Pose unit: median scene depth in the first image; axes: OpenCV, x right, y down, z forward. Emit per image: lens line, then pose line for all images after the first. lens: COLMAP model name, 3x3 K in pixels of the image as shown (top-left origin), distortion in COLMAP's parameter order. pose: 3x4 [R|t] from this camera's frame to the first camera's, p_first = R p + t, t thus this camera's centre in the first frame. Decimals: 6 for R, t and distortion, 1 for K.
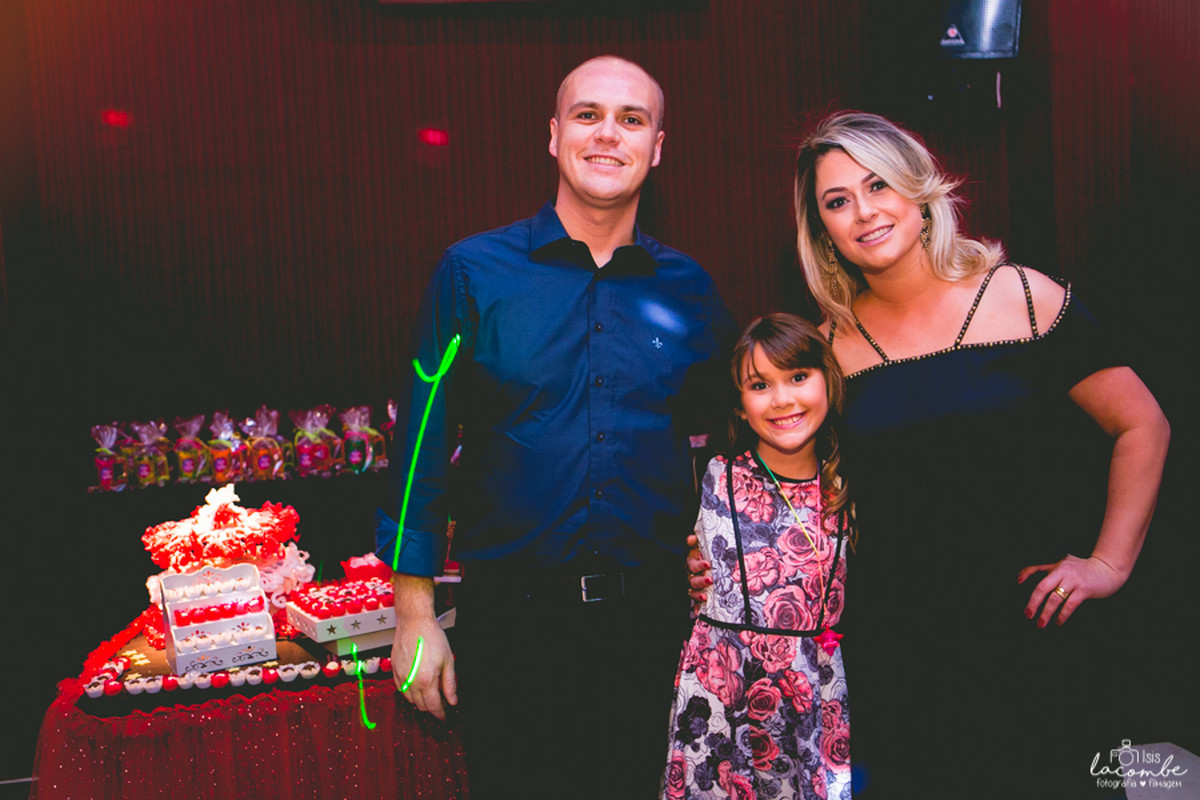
lens RADIAL K [[1079.9, 0, 597.2], [0, 1079.9, 405.3], [0, 0, 1]] dist [-0.056352, -0.011298]
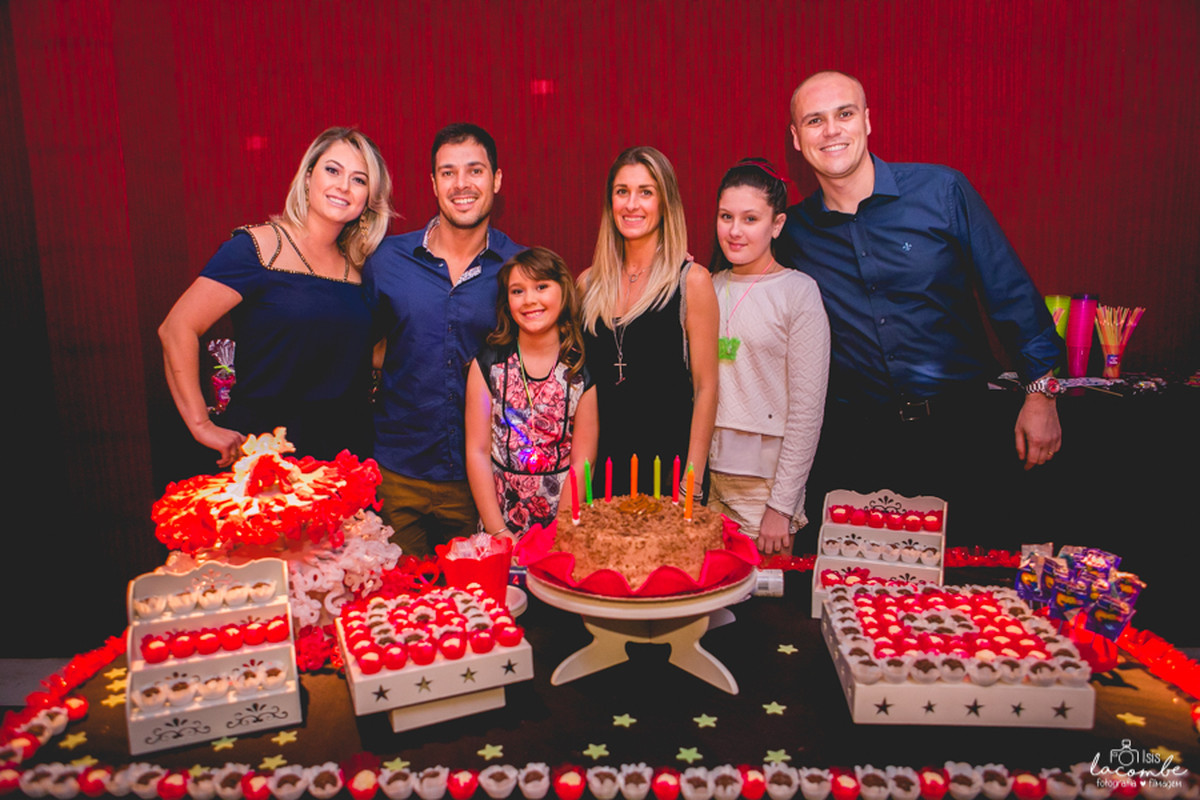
lens RADIAL K [[833.3, 0, 598.0], [0, 833.3, 408.6], [0, 0, 1]] dist [-0.100881, 0.069351]
pose [[0.987516, 0.047590, -0.150158, -0.042874], [-0.034878, 0.995668, 0.086185, 0.005836], [0.153609, -0.079872, 0.984898, 0.365088]]
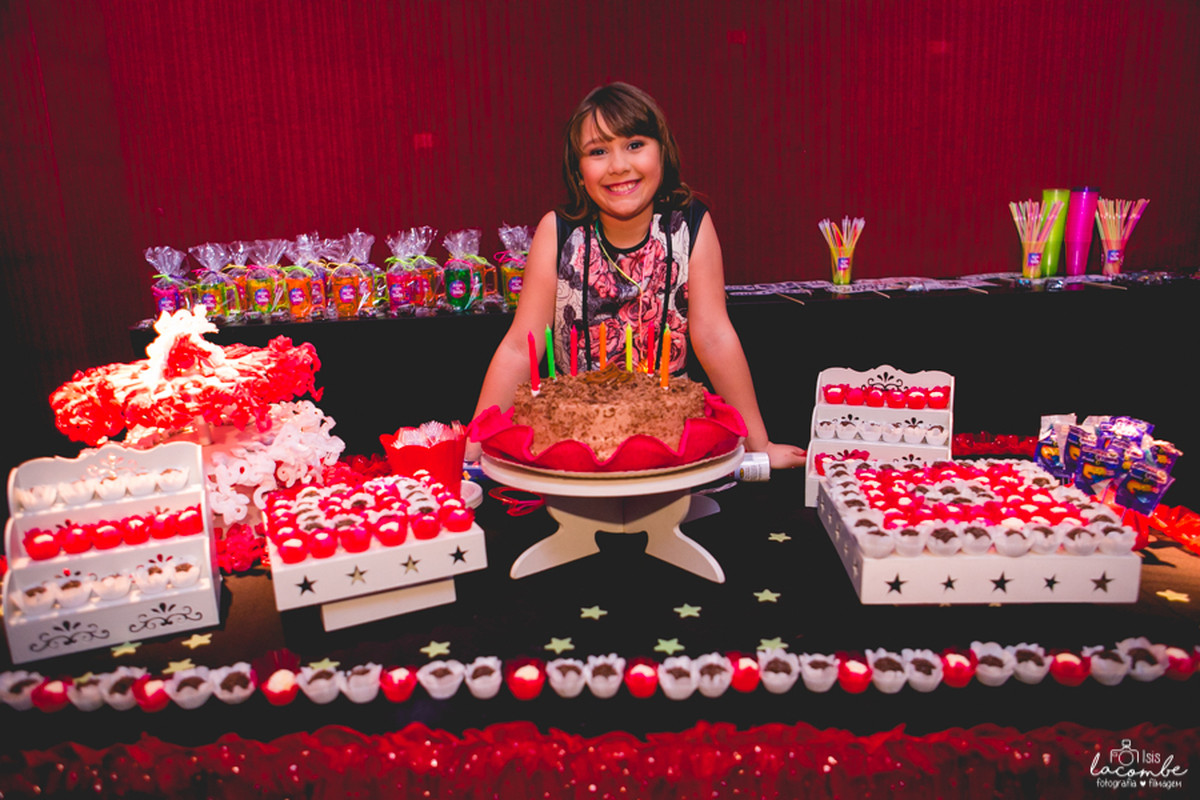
lens RADIAL K [[833.3, 0, 598.6], [0, 833.3, 409.4], [0, 0, 1]] dist [-0.100881, 0.069351]
pose [[0.991659, 0.039013, -0.122842, -0.041991], [-0.019985, 0.988104, 0.152481, 0.041190], [0.127329, -0.148754, 0.980642, 0.406796]]
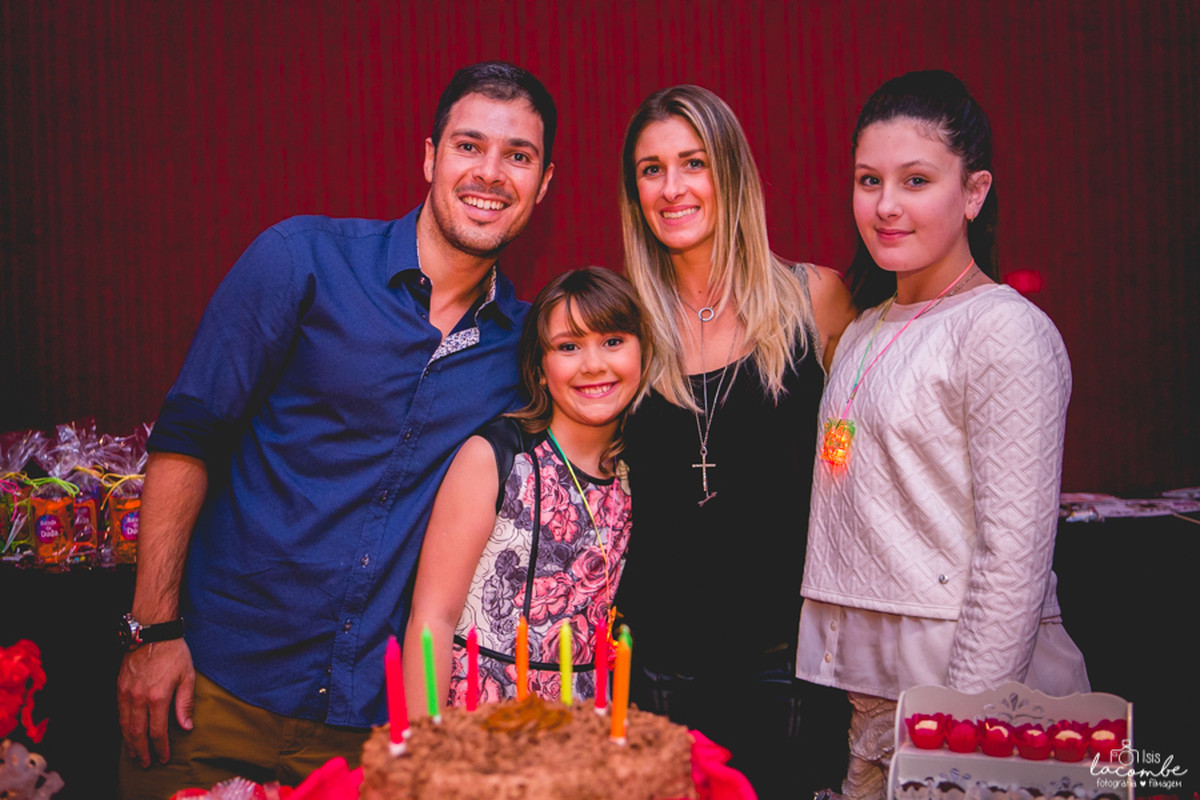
lens RADIAL K [[1369.8, 0, 602.2], [0, 1369.8, 401.8], [0, 0, 1]] dist [-0.007541, 0.000000]
pose [[0.992580, 0.015474, -0.120606, -0.025935], [-0.021328, 0.998648, -0.047405, 0.022191], [0.119709, 0.049626, 0.991568, 0.415667]]
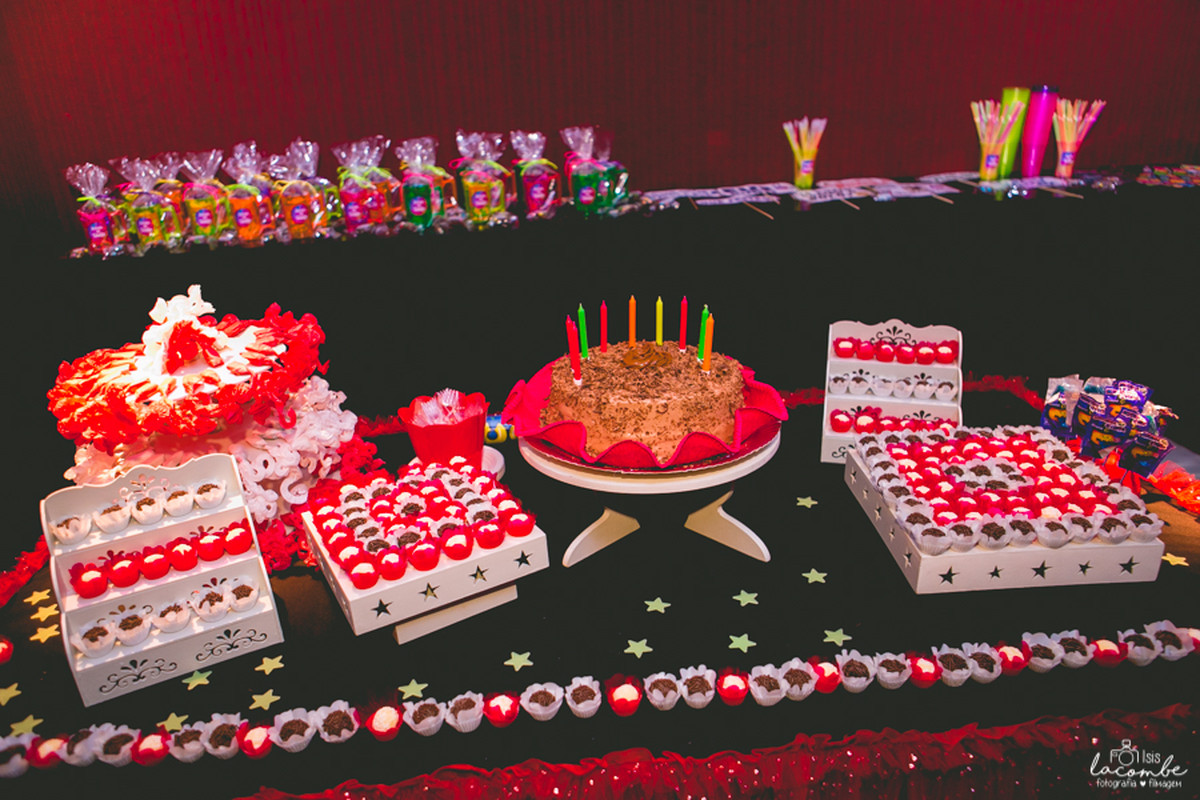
lens RADIAL K [[833.3, 0, 601.5], [0, 833.3, 413.8], [0, 0, 1]] dist [-0.100881, 0.069351]
pose [[0.999806, 0.015390, -0.012272, -0.087917], [-0.010656, 0.947372, 0.319957, -0.001184], [0.016551, -0.319764, 0.947353, 0.414800]]
